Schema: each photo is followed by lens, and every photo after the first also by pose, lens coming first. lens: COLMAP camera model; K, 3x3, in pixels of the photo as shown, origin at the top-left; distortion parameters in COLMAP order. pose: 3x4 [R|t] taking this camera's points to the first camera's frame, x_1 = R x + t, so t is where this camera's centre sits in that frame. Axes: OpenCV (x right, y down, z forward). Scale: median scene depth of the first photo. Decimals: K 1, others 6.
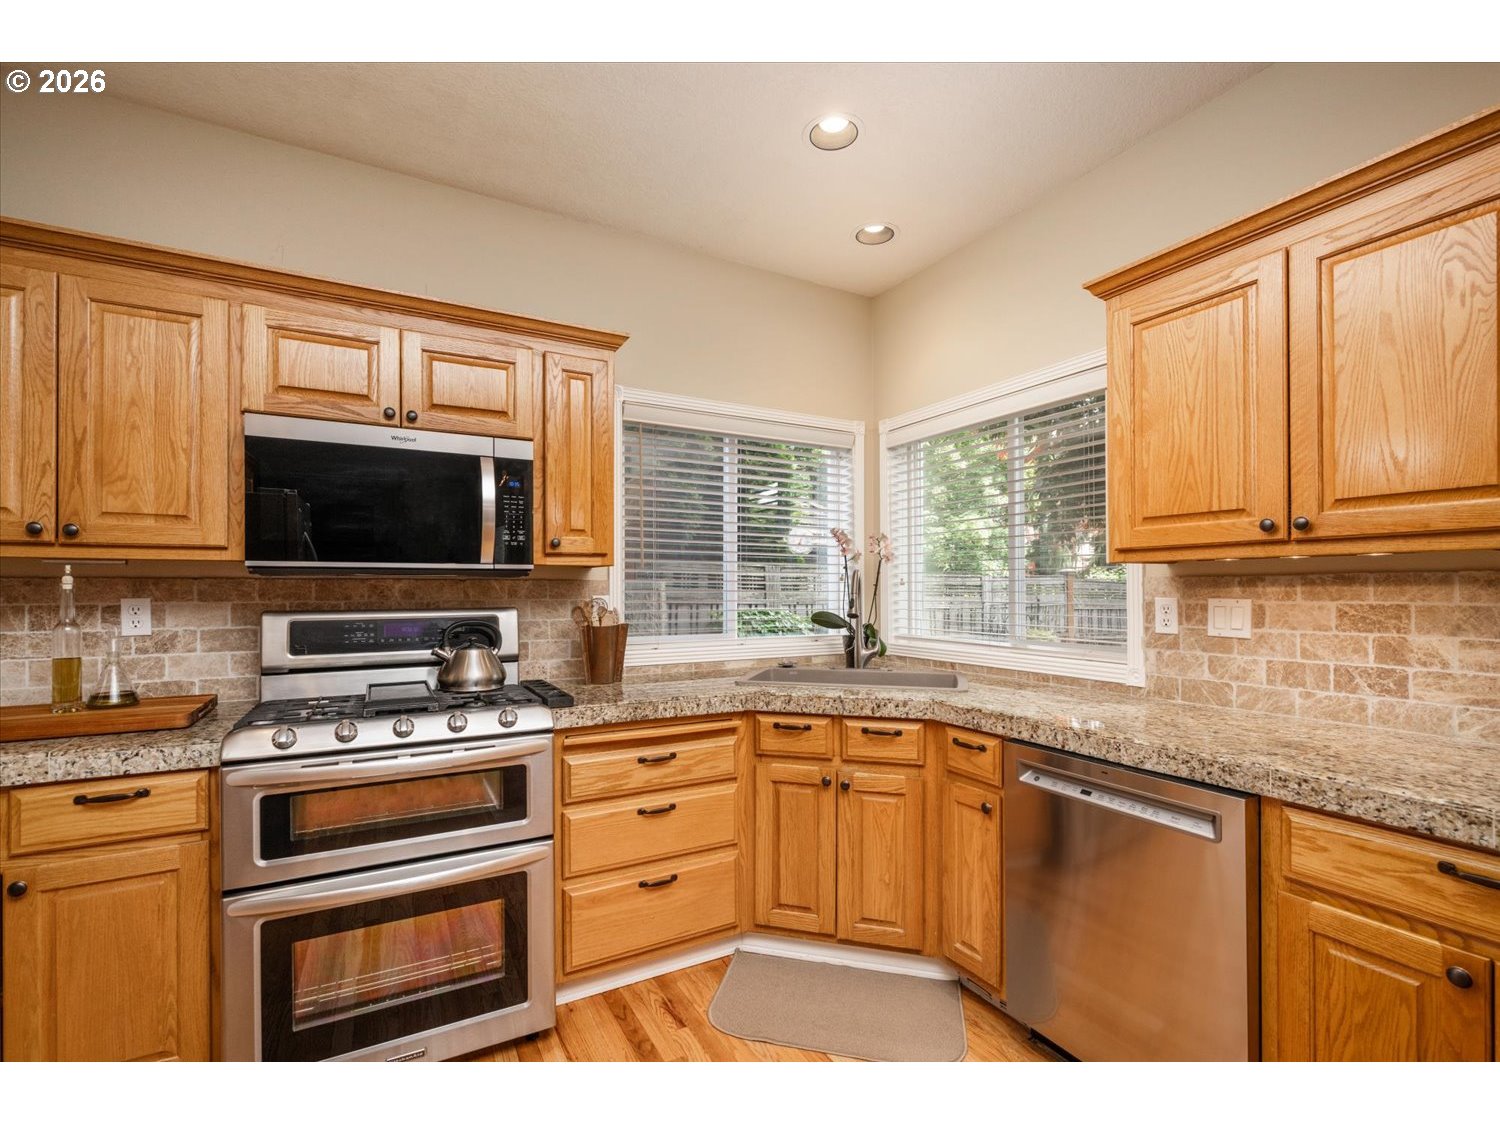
lens RADIAL K [[680.7, 0, 749.6], [0, 680.7, 586.2], [0, 0, 1]] dist [-0.002183, -0.000201]
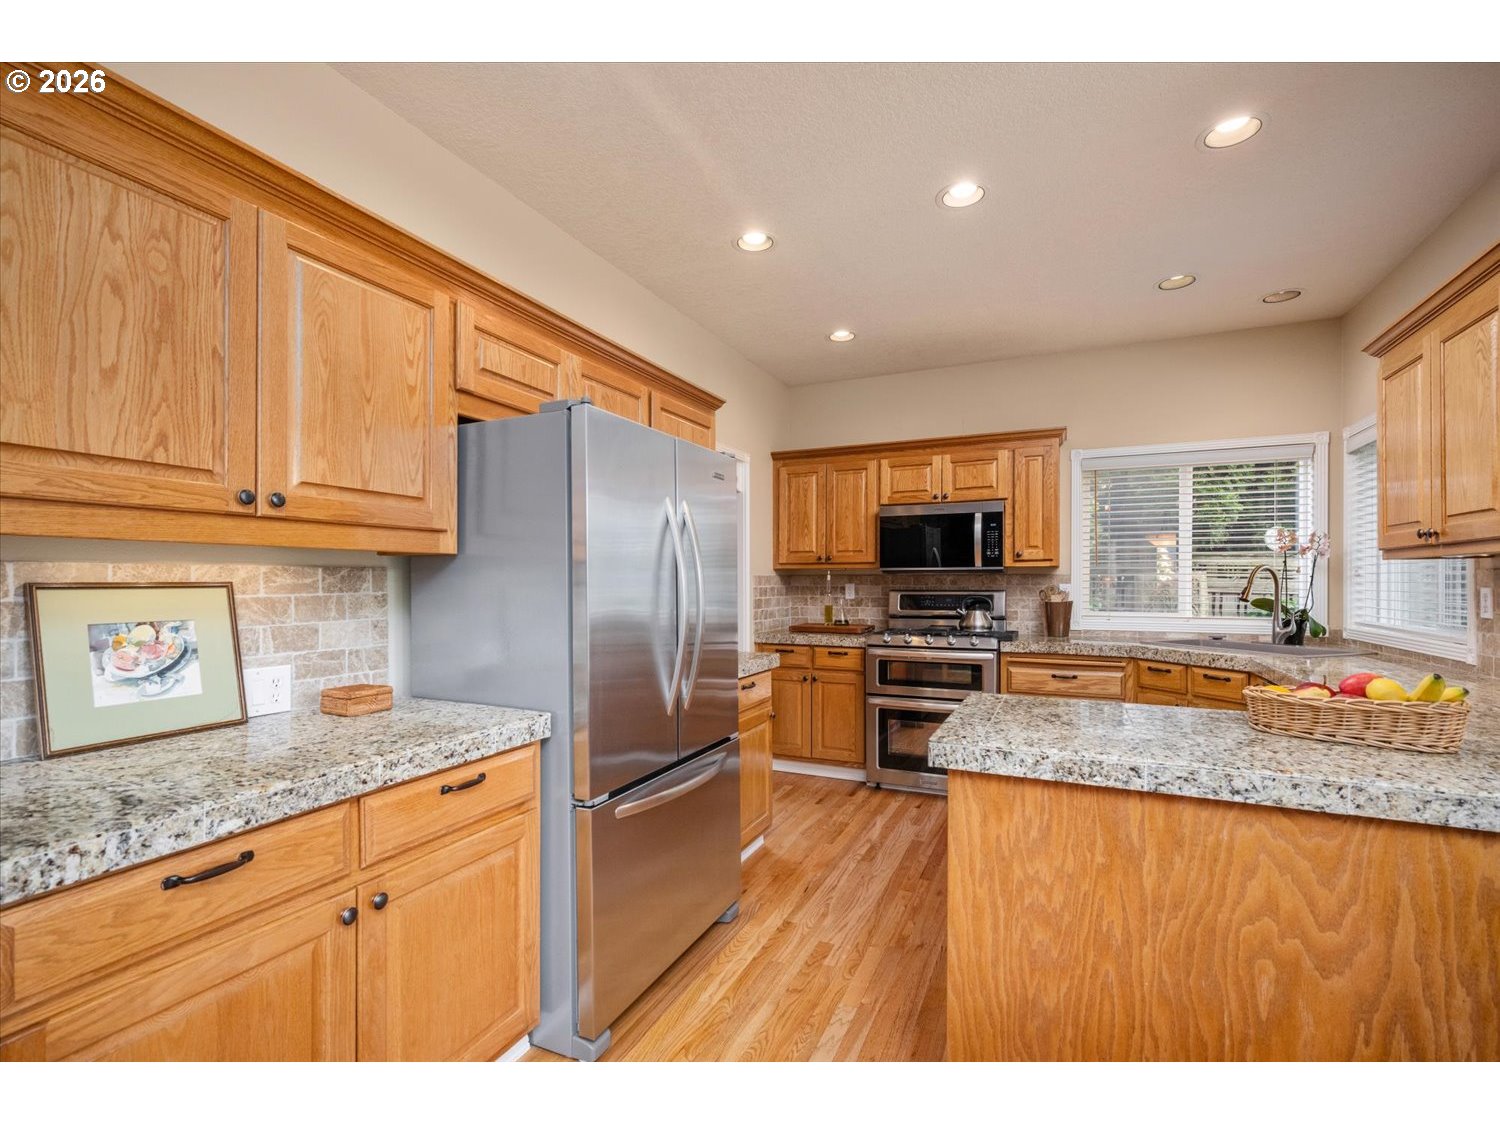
lens RADIAL K [[680.7, 0, 743.1], [0, 680.7, 582.6], [0, 0, 1]] dist [-0.002183, -0.000201]
pose [[0.582273, 0.002845, -0.812988, 0.842003], [0.004199, 0.999970, 0.006507, -0.004031], [0.812982, -0.007202, 0.582244, -0.718504]]
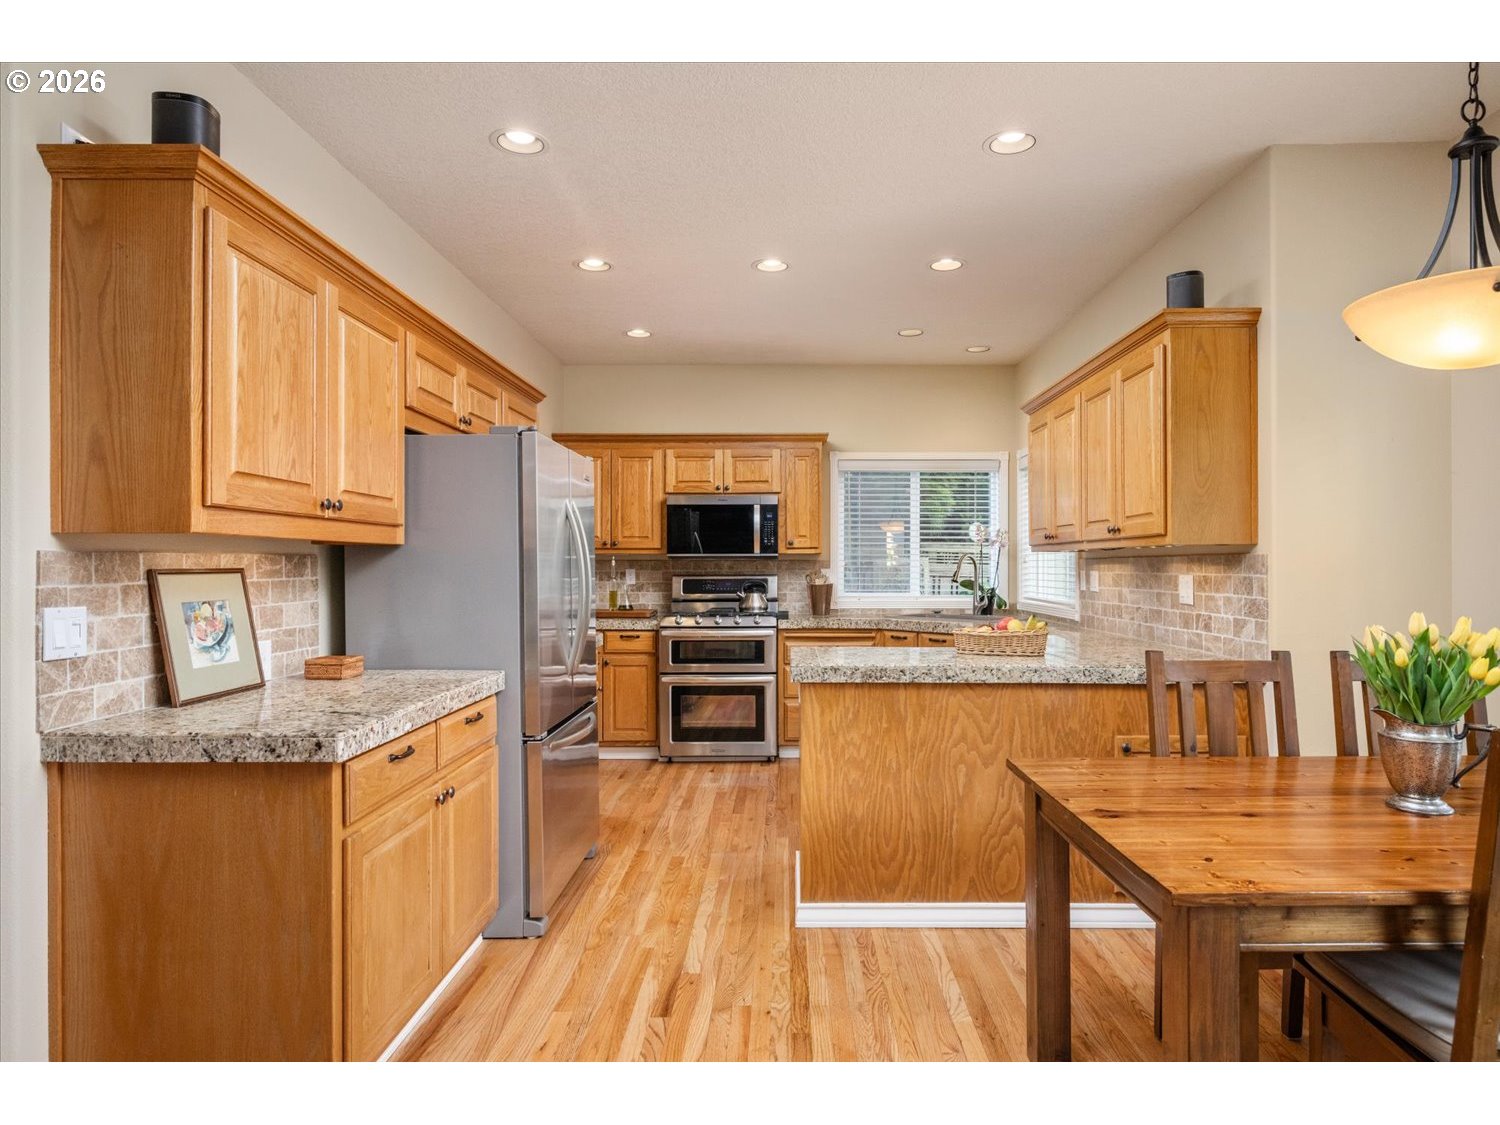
lens RADIAL K [[883.5, 0, 771.7], [0, 883.5, 558.5], [0, 0, 1]] dist [-0.027158, -0.000138]
pose [[0.866476, -0.003194, -0.499209, 1.096318], [0.002508, 0.999995, -0.002046, -0.011855], [0.499213, 0.000521, 0.866479, -1.465807]]
